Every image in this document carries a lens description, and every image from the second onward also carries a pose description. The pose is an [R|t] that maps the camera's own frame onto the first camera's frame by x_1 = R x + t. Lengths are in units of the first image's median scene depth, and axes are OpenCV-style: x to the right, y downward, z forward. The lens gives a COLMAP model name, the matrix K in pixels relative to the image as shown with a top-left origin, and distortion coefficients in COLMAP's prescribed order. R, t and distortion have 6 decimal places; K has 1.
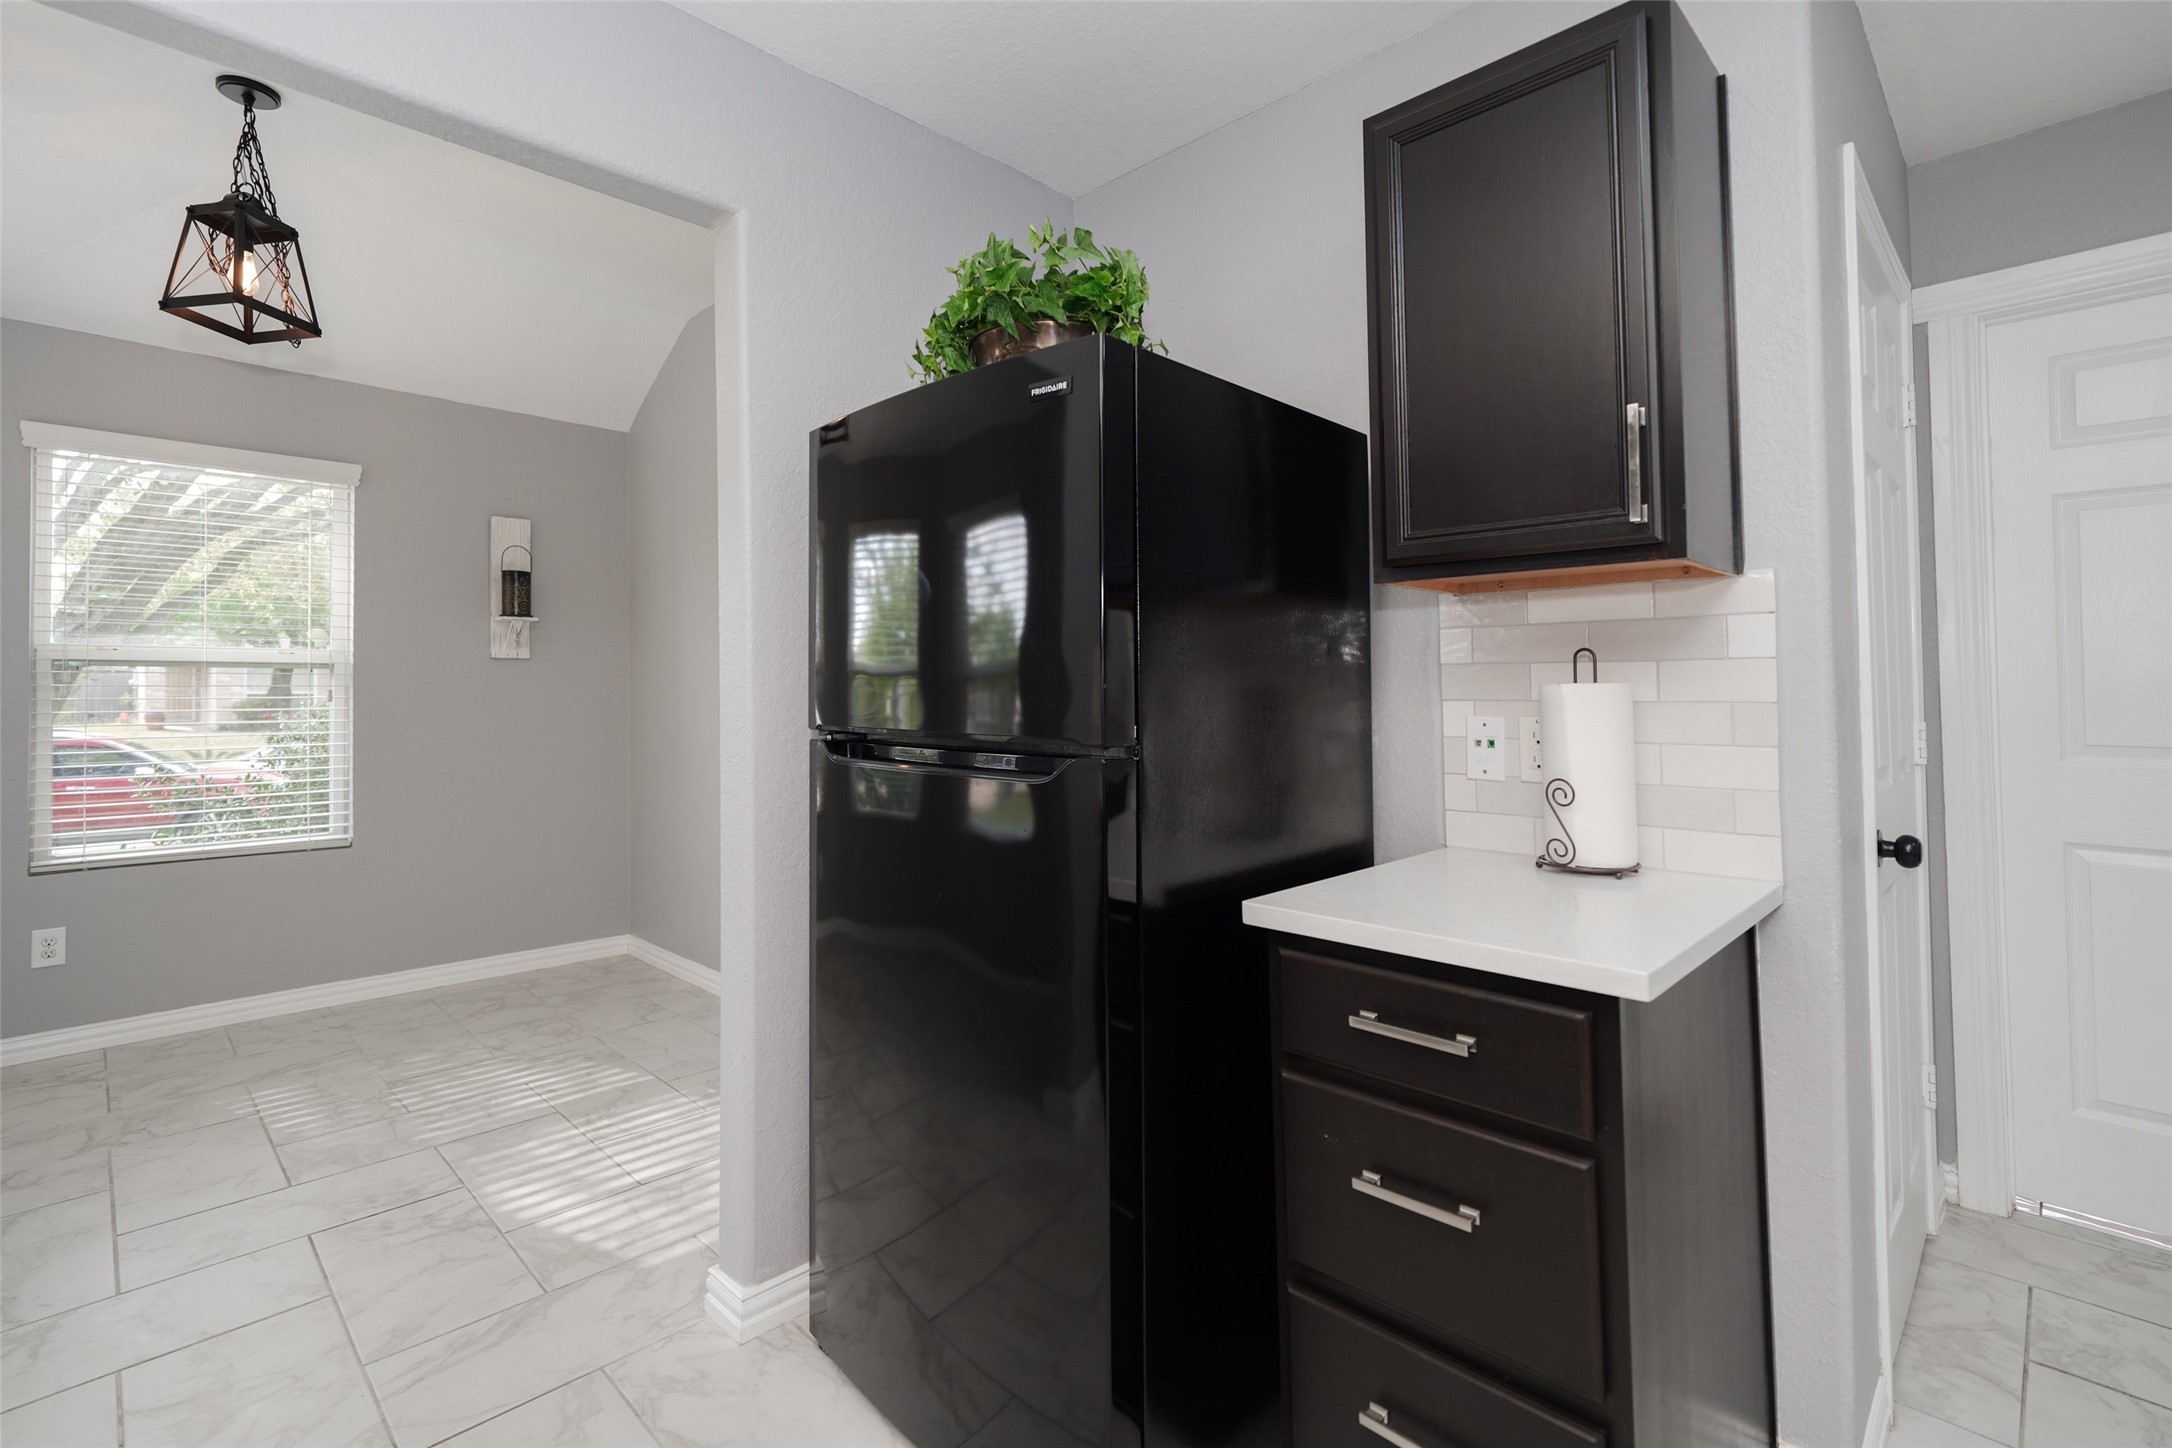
lens RADIAL K [[982.1, 0, 1045.1], [0, 982.1, 673.0], [0, 0, 1]] dist [0.000509, -0.000028]
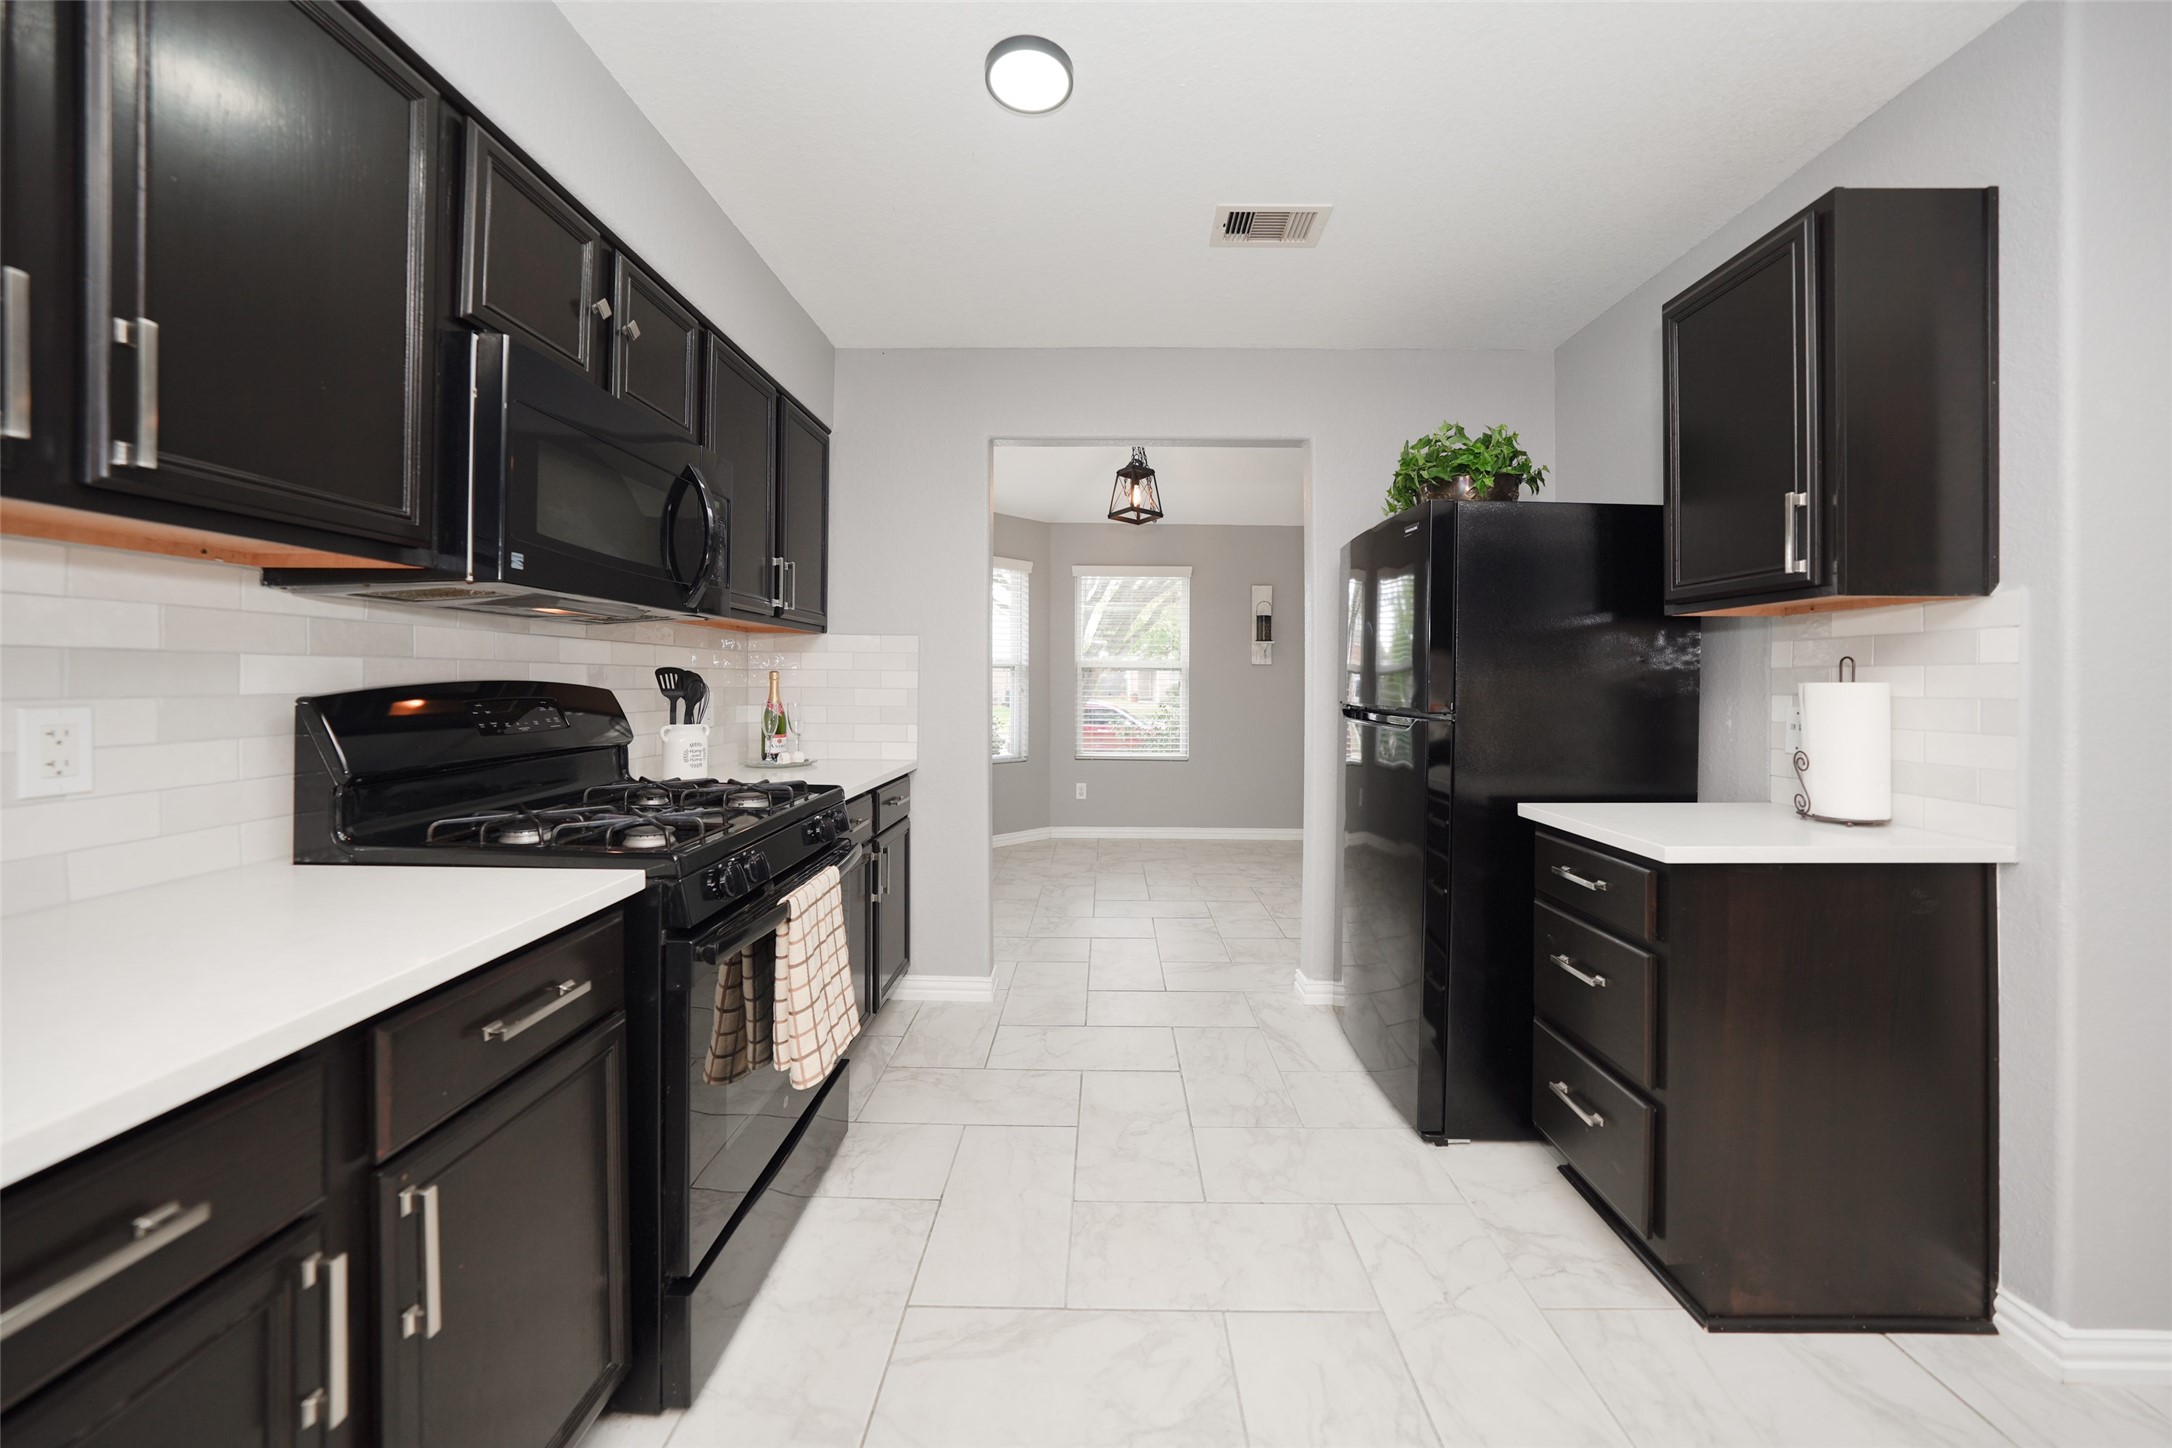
lens RADIAL K [[739.1, 0, 1094.9], [0, 739.1, 679.4], [0, 0, 1]] dist [-0.000495, -0.000017]
pose [[0.701569, 0.003420, -0.712593, 0.326790], [0.005707, 0.999929, 0.010418, -0.005871], [0.712579, -0.011376, 0.701500, -0.258269]]
